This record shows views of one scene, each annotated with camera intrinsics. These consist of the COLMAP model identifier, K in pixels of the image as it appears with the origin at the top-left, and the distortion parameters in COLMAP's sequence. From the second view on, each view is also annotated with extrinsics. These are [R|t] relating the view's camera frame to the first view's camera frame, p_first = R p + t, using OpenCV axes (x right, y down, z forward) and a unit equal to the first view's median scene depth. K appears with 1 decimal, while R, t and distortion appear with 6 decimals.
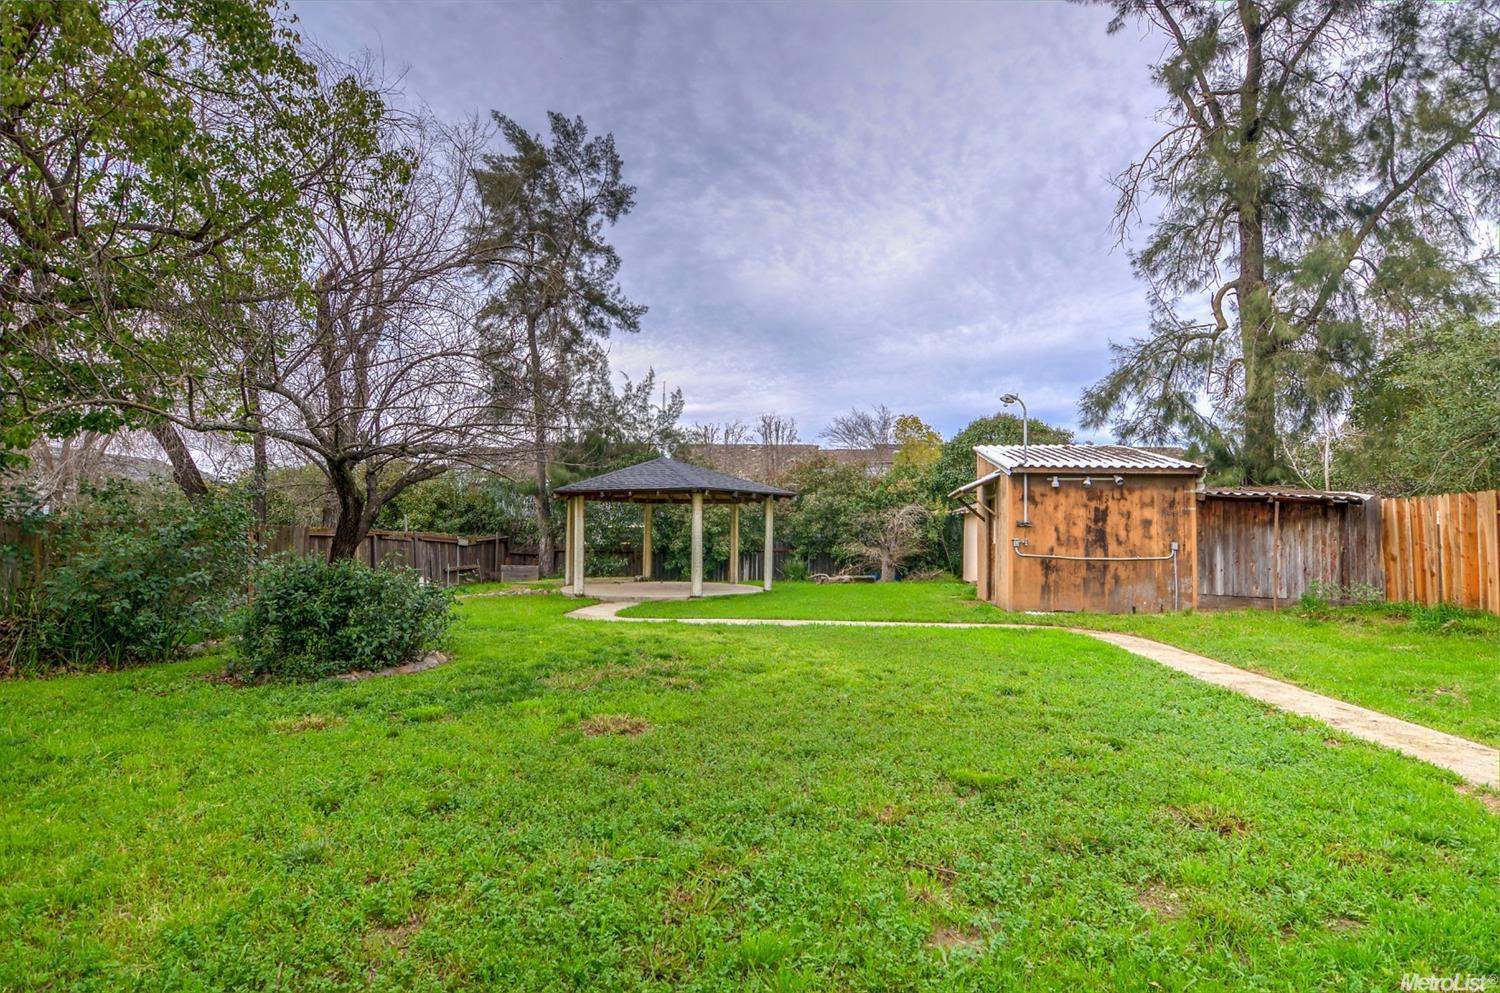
lens RADIAL K [[771.5, 0, 757.2], [0, 771.5, 498.0], [0, 0, 1]] dist [0.000451, -0.015019]
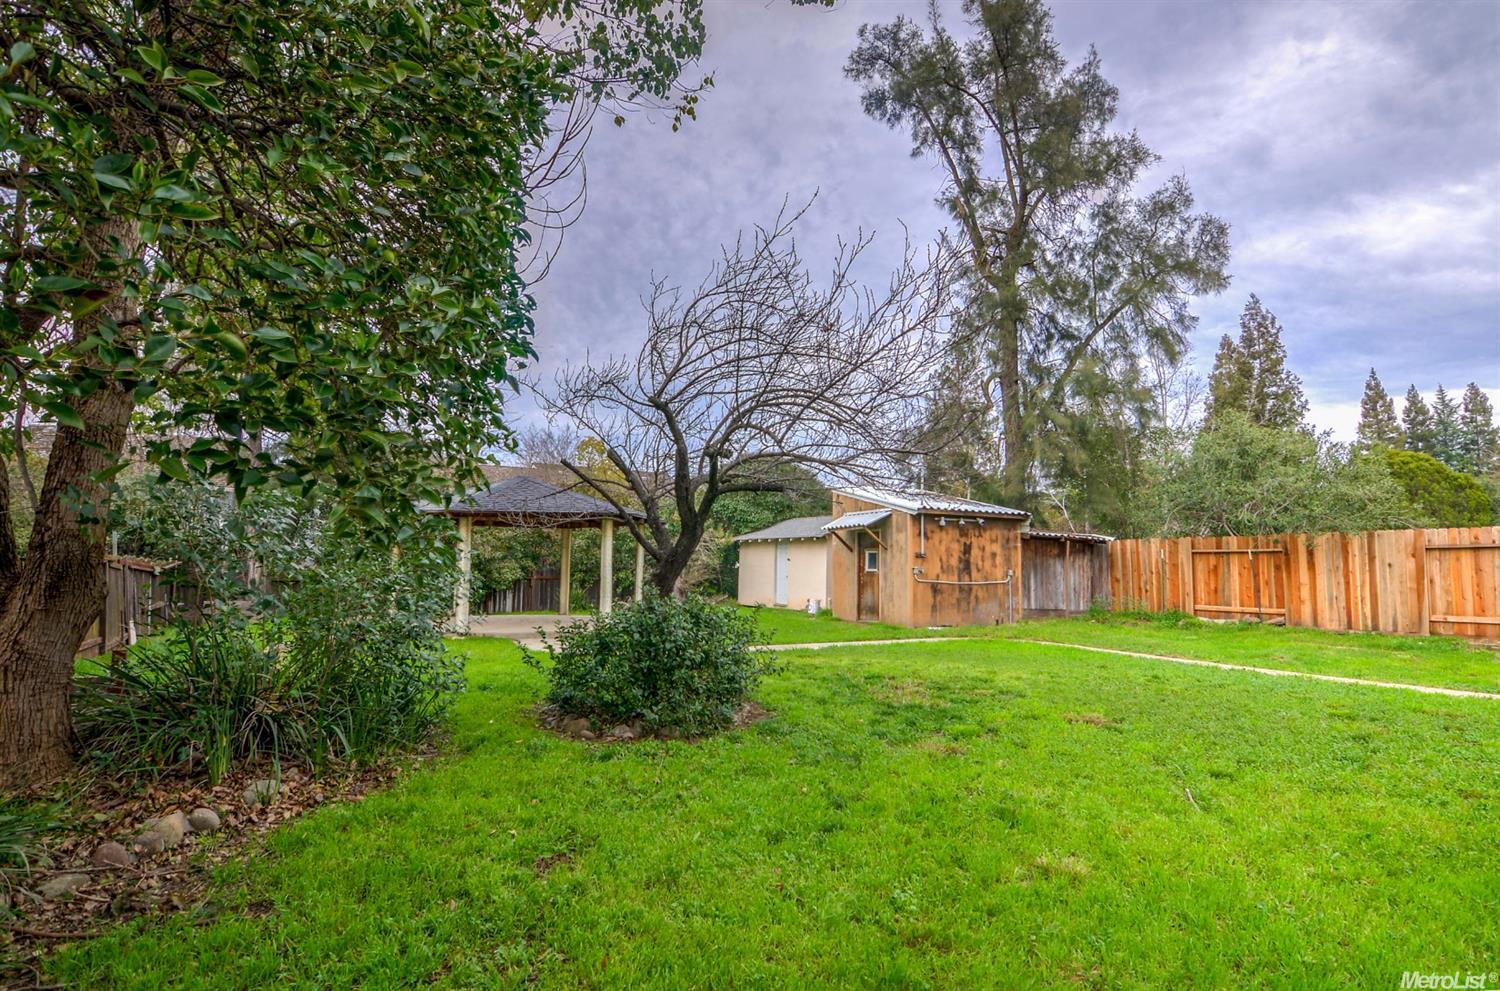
lens RADIAL K [[771.5, 0, 757.2], [0, 771.5, 497.0], [0, 0, 1]] dist [0.000451, -0.015019]
pose [[0.861615, 0.044169, 0.505637, -0.502905], [-0.030848, 0.998922, -0.034693, -0.008003], [-0.506624, 0.014294, 0.862049, 0.076974]]
